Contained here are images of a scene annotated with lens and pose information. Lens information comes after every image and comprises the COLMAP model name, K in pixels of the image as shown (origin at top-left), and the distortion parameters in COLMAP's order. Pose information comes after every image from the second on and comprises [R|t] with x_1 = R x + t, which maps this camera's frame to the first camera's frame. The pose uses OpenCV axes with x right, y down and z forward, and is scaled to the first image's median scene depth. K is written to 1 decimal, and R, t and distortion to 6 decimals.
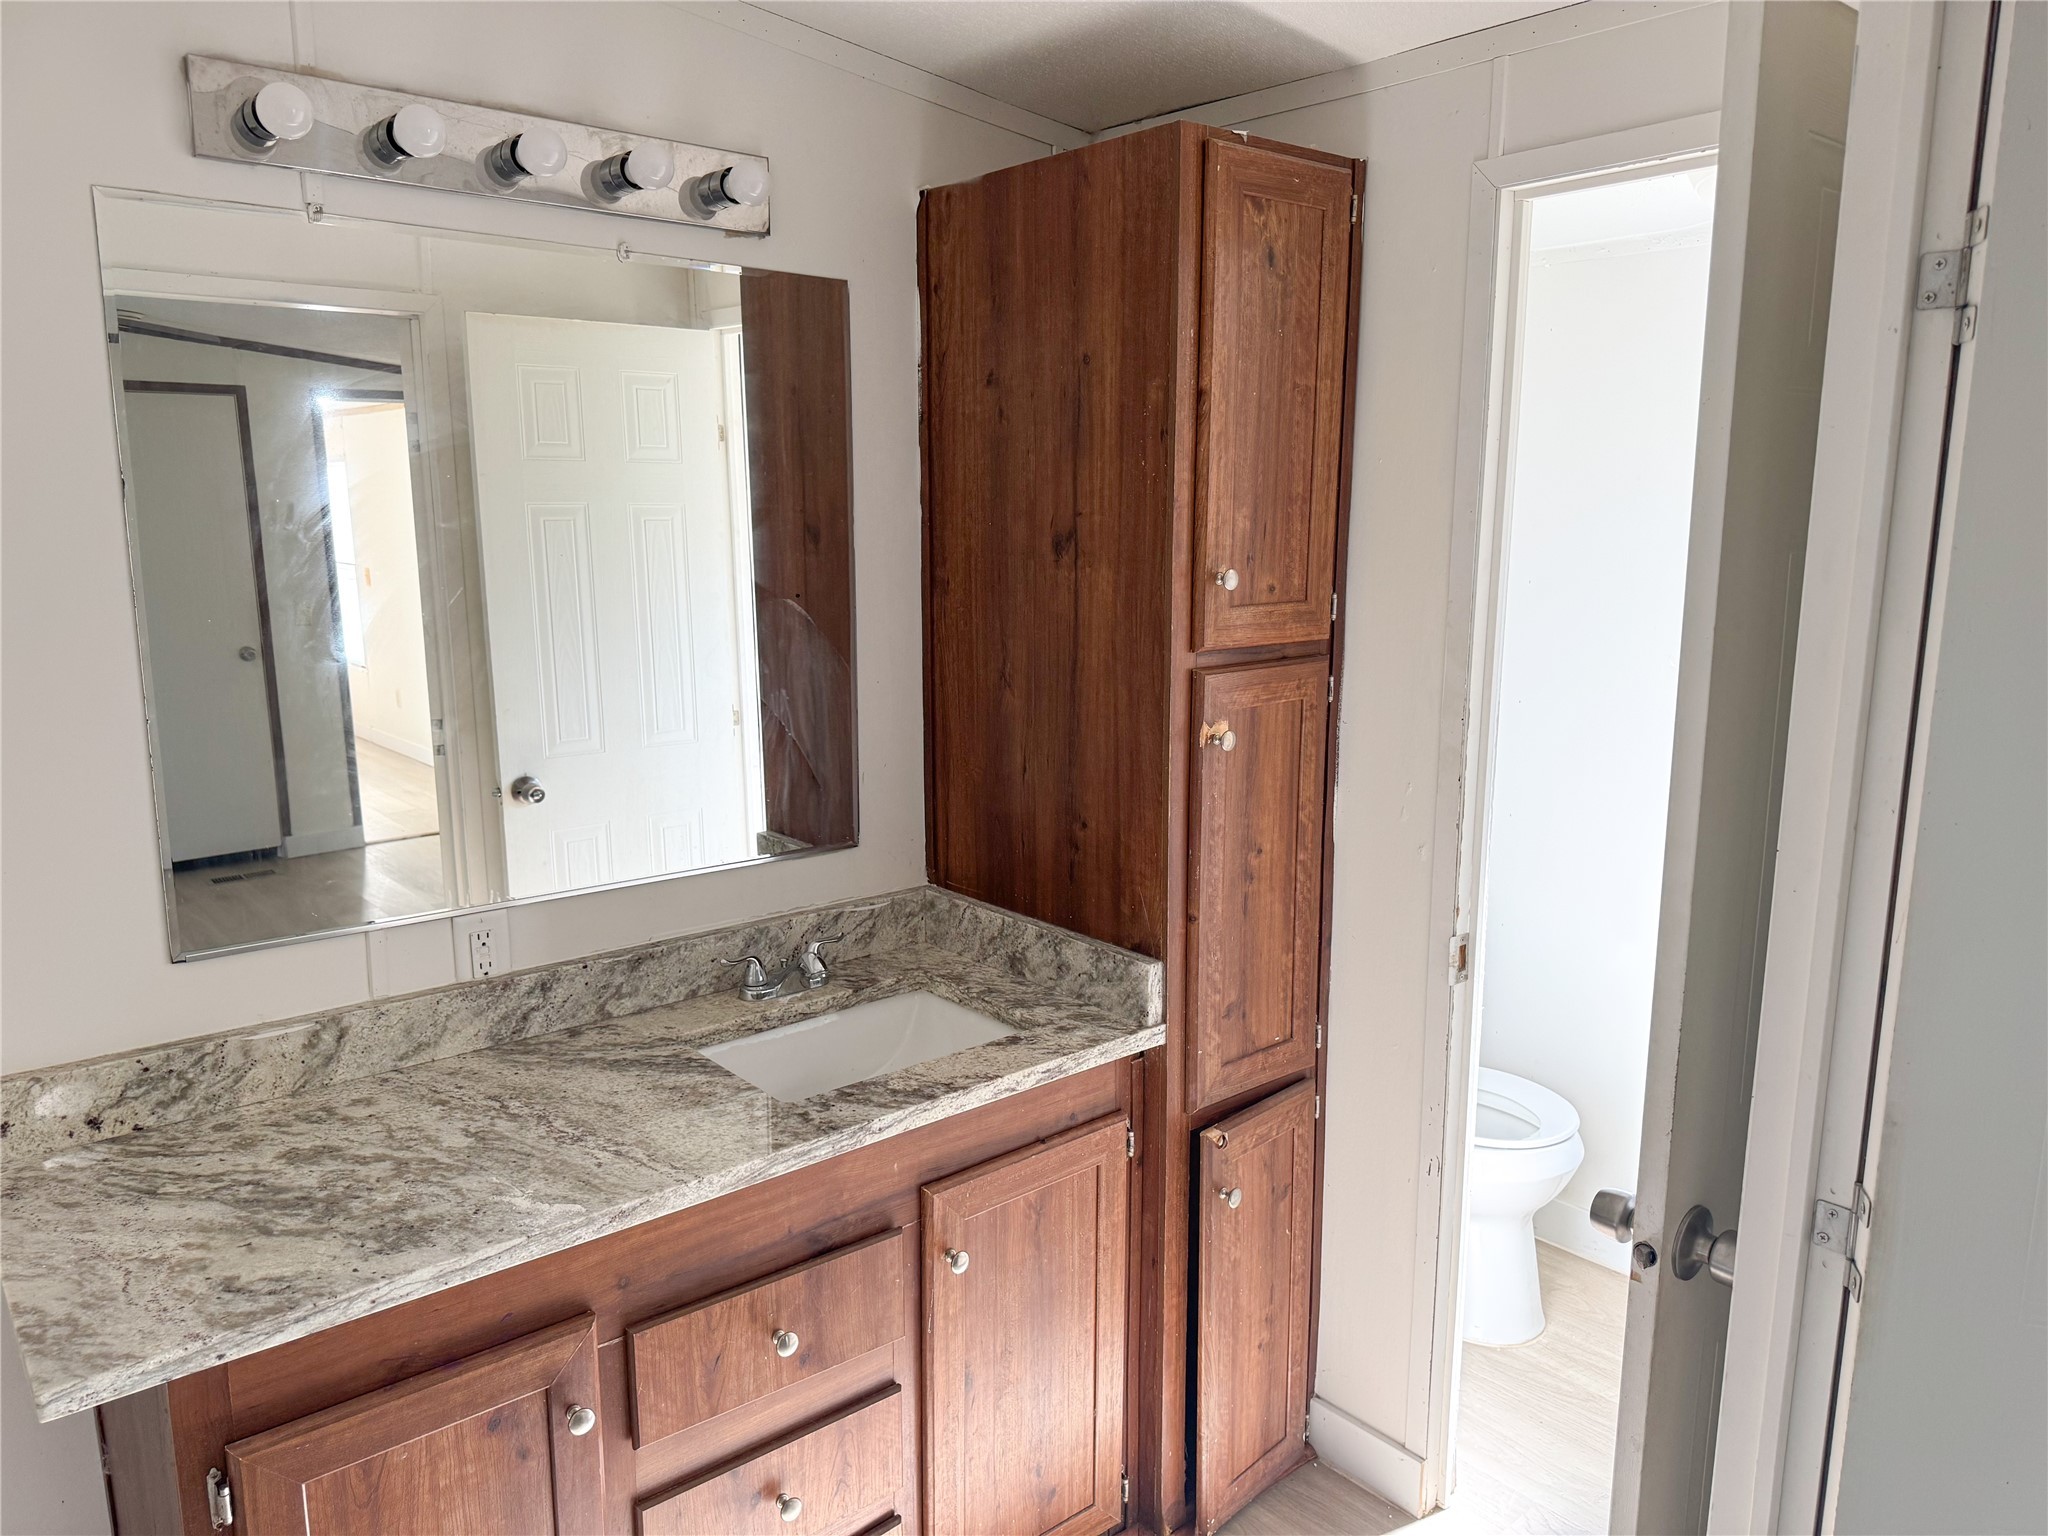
lens RADIAL K [[1425.4, 0, 1036.8], [0, 1425.4, 777.4], [0, 0, 1]] dist [0.105170, -0.147927]
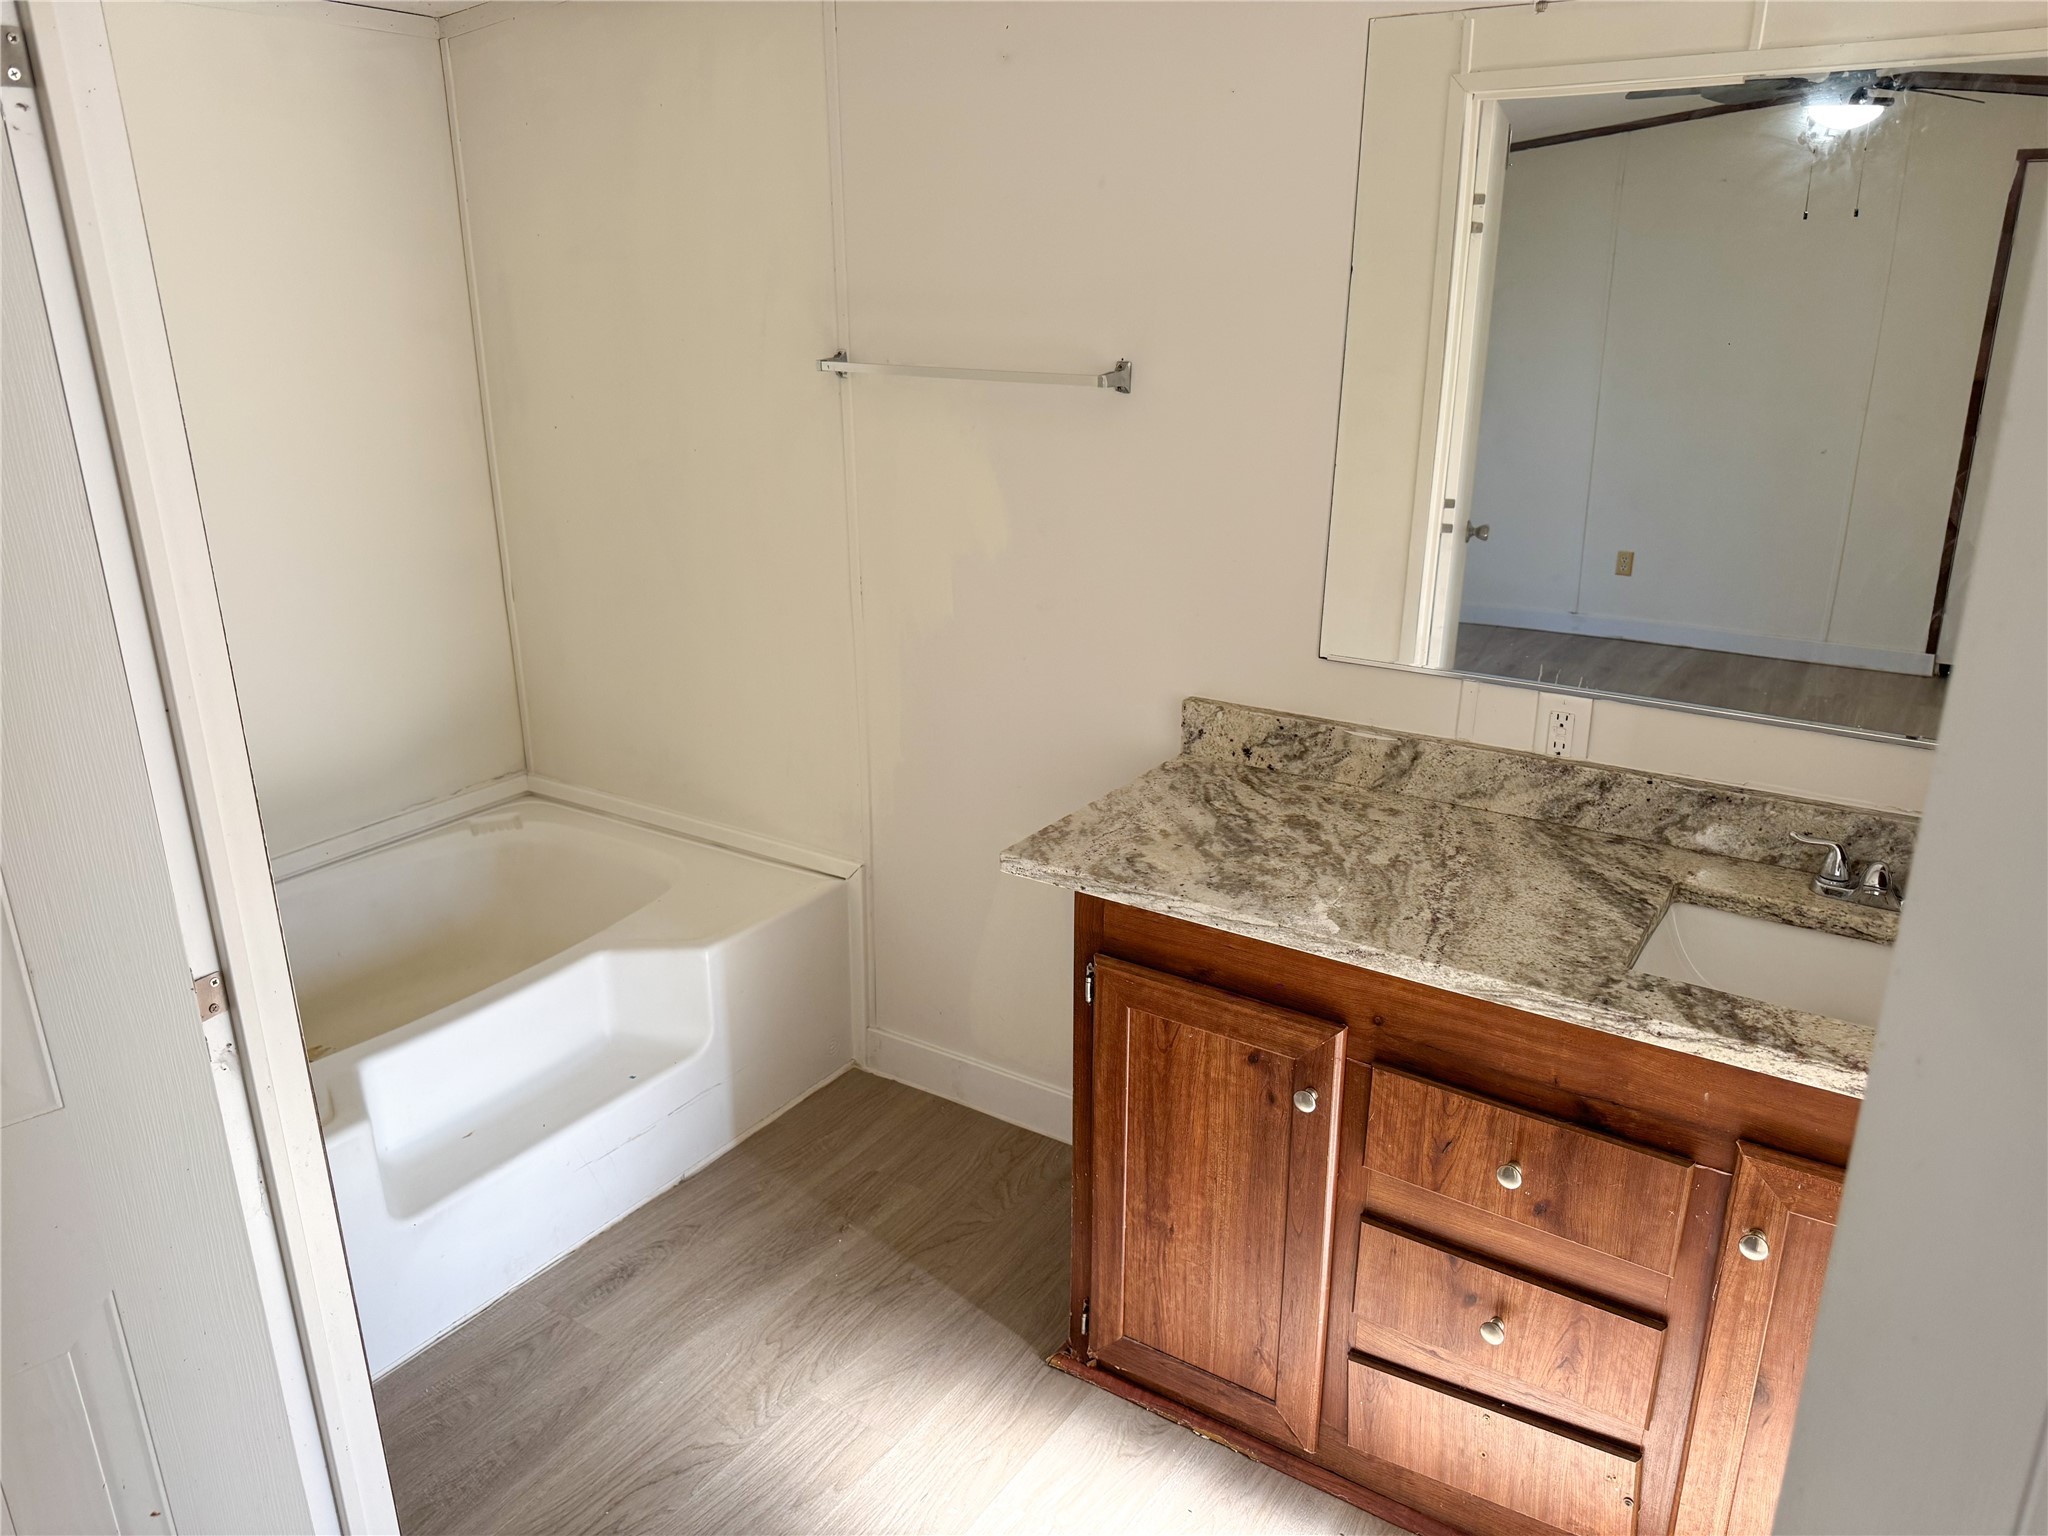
lens RADIAL K [[1425.4, 0, 1036.8], [0, 1425.4, 777.4], [0, 0, 1]] dist [0.105170, -0.147927]
pose [[0.275618, 0.306614, -0.911056, 0.479049], [-0.177432, 0.947707, 0.265272, -0.059078], [0.944750, 0.088537, 0.315608, 0.318299]]
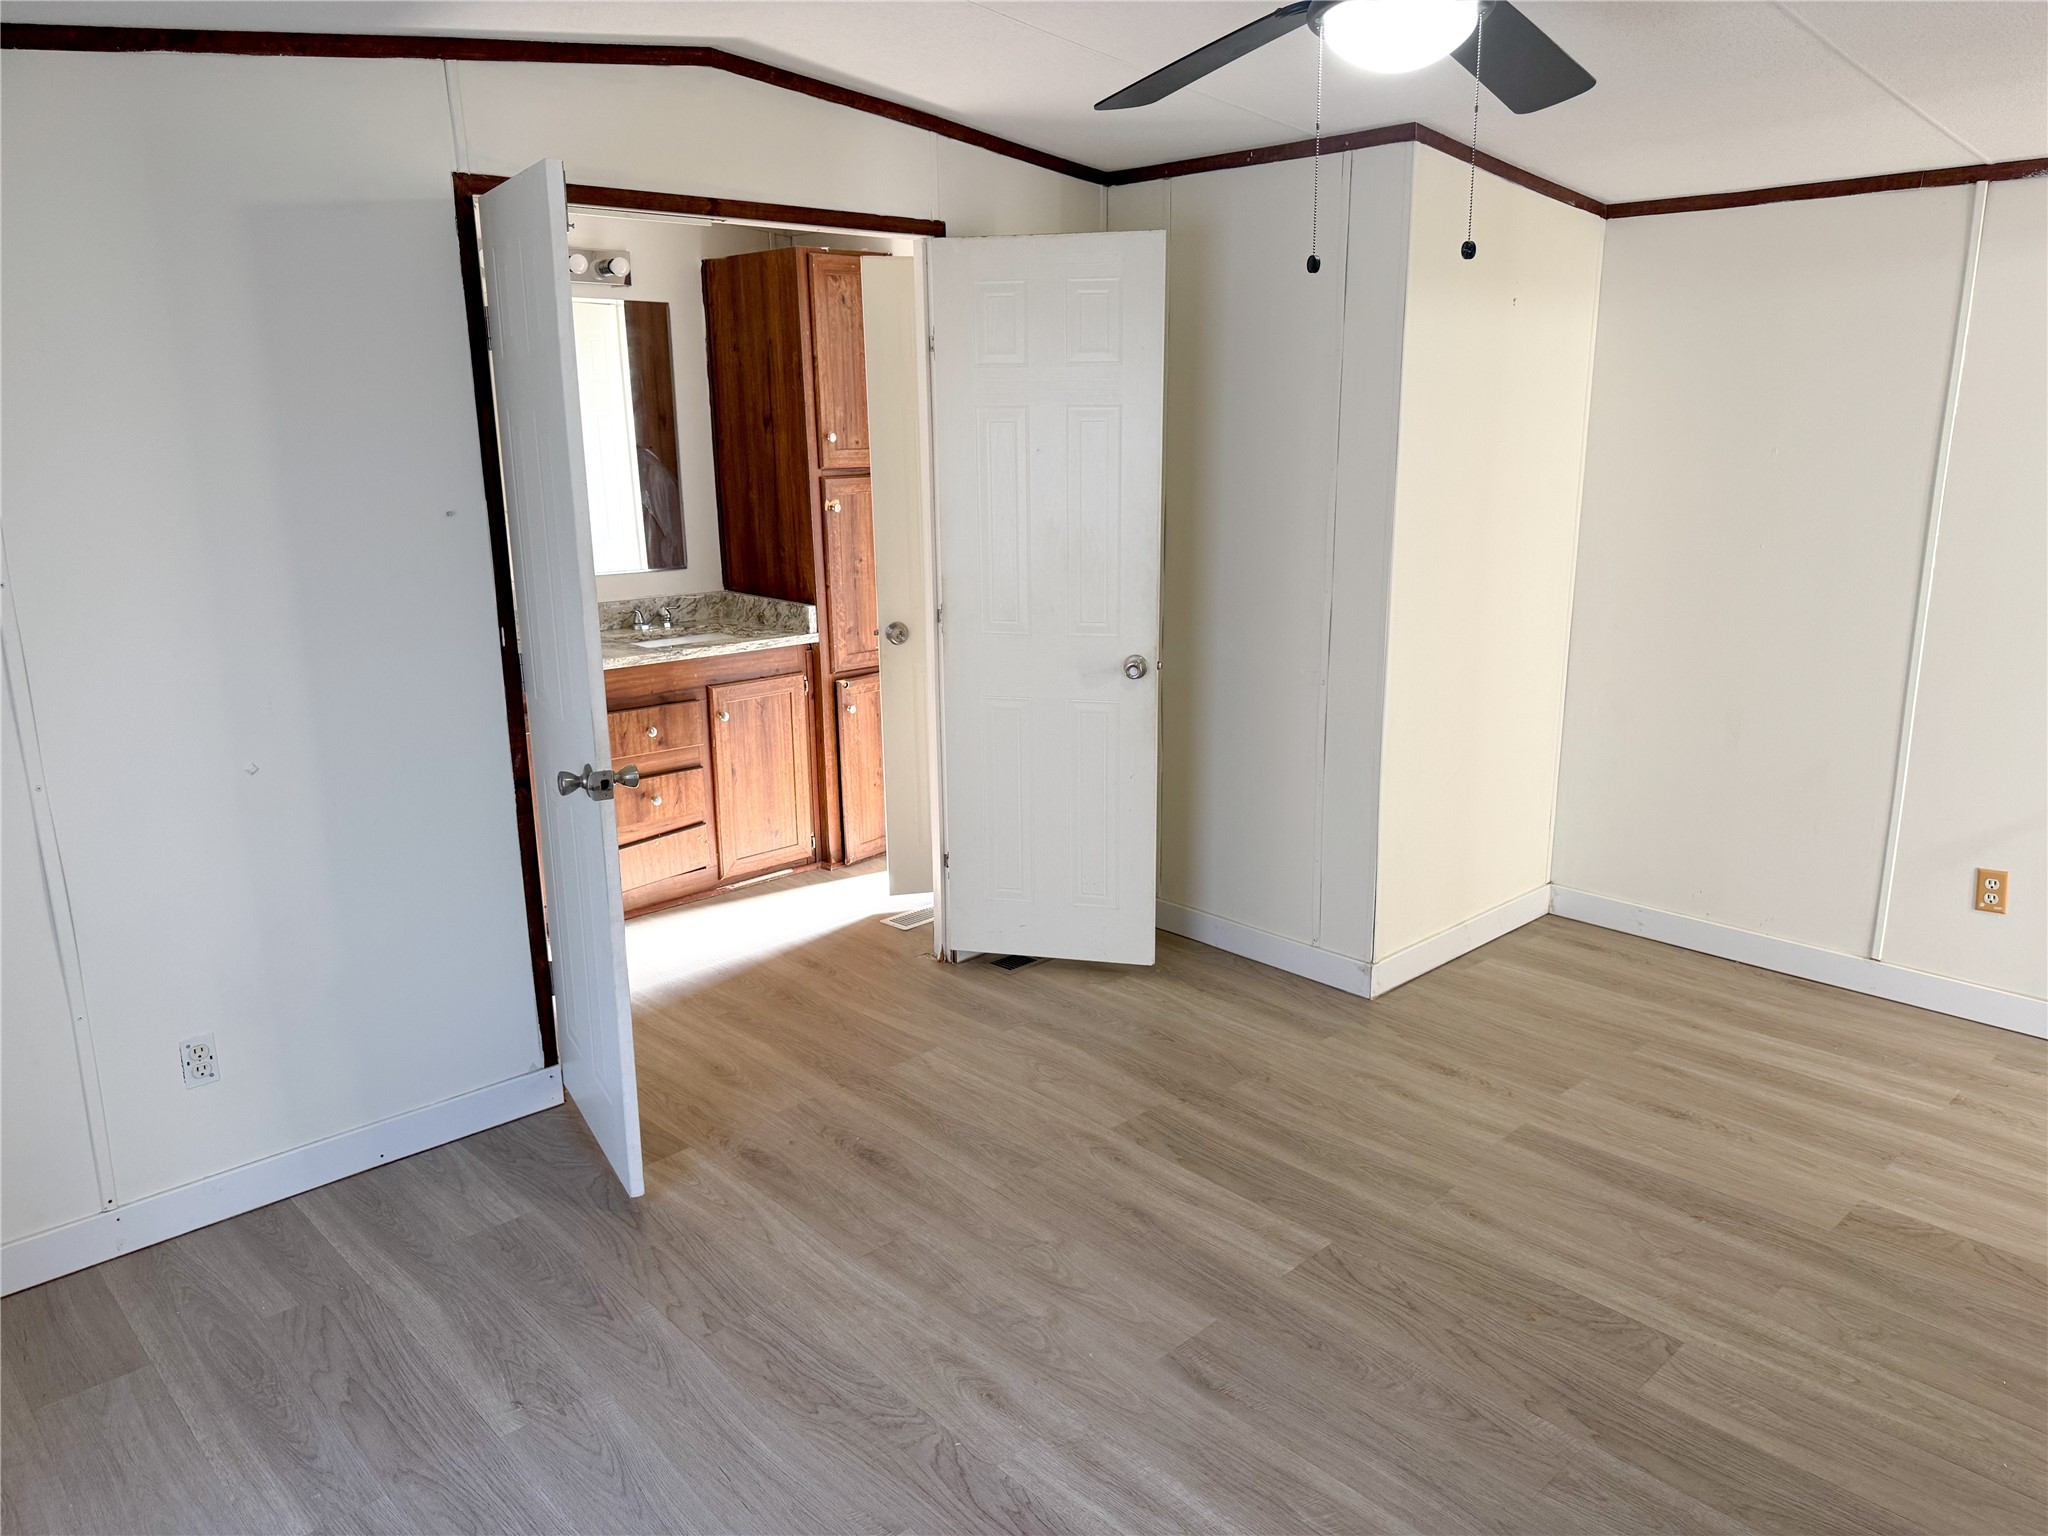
lens RADIAL K [[1425.4, 0, 1036.8], [0, 1425.4, 777.4], [0, 0, 1]] dist [0.105170, -0.147927]
pose [[0.998760, -0.020364, 0.045420, 0.353955], [0.017312, 0.997629, 0.066615, 0.272896], [-0.046669, -0.065746, 0.996744, -1.431987]]
